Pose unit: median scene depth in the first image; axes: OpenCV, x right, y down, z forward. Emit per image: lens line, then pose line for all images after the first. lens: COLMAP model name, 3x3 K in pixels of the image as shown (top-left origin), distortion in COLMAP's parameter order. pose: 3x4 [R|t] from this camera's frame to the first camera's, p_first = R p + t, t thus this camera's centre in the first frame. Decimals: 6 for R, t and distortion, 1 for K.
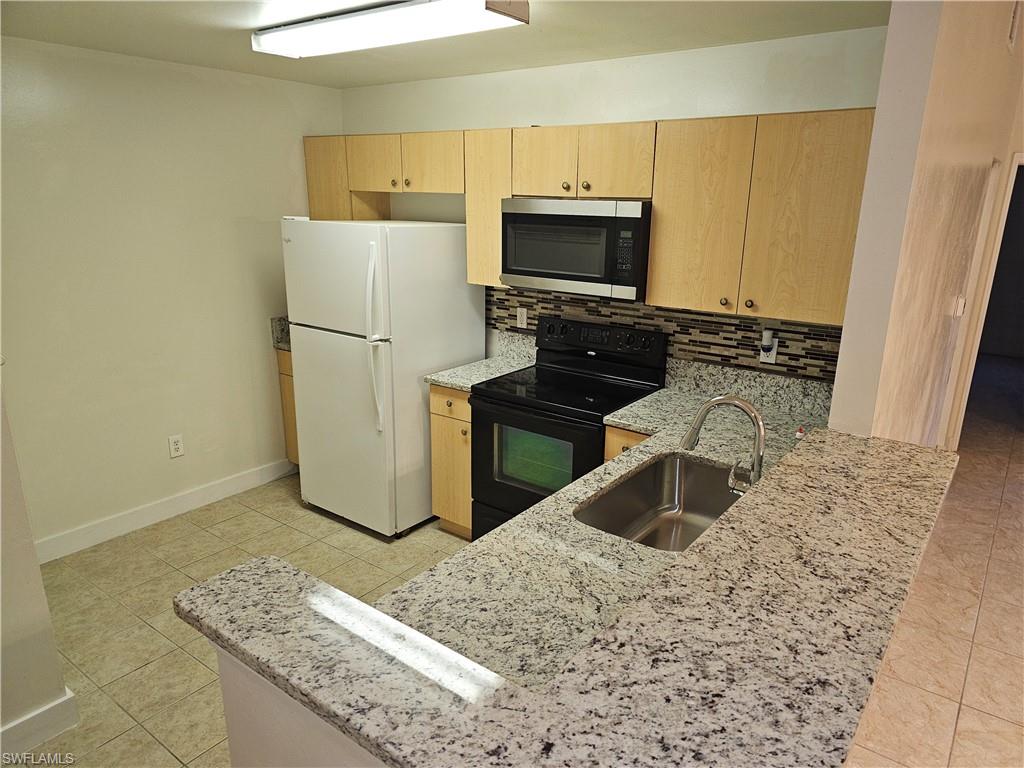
lens RADIAL K [[682.6, 0, 532.1], [0, 682.6, 396.2], [0, 0, 1]] dist [0.064588, -0.049426]
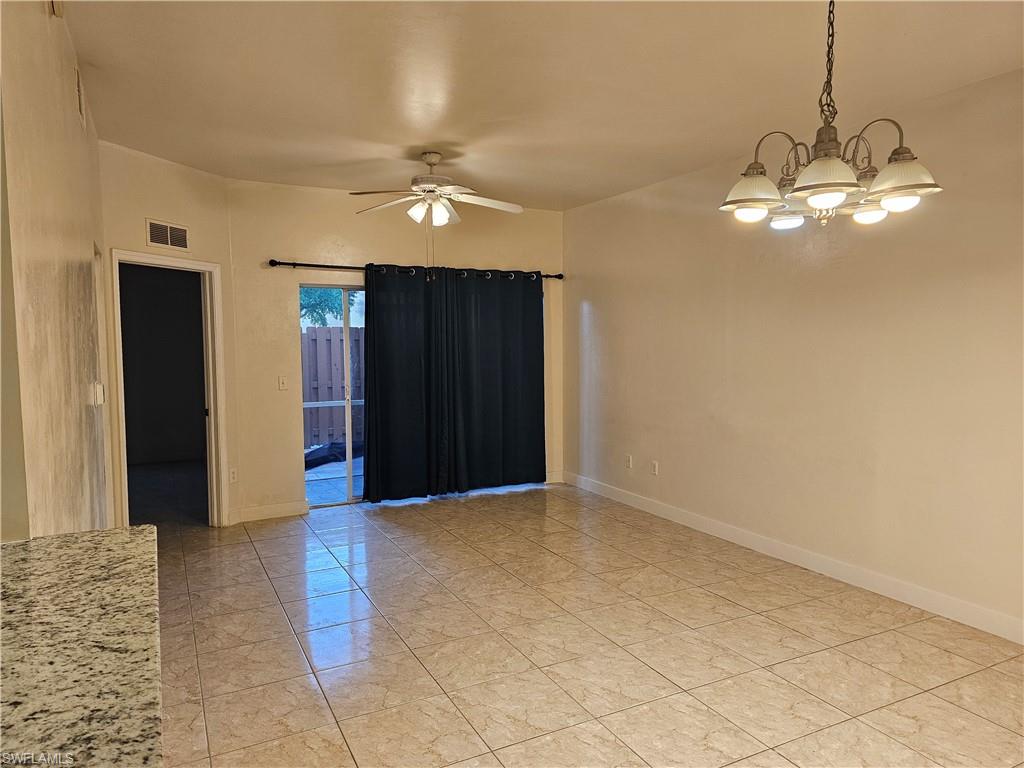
lens RADIAL K [[682.6, 0, 511.3], [0, 682.6, 383.4], [0, 0, 1]] dist [0.064588, -0.049426]
pose [[0.446264, -0.080599, 0.891265, 0.068771], [0.266922, 0.962591, -0.046602, 0.046849], [-0.854167, 0.258695, 0.451083, 0.165050]]
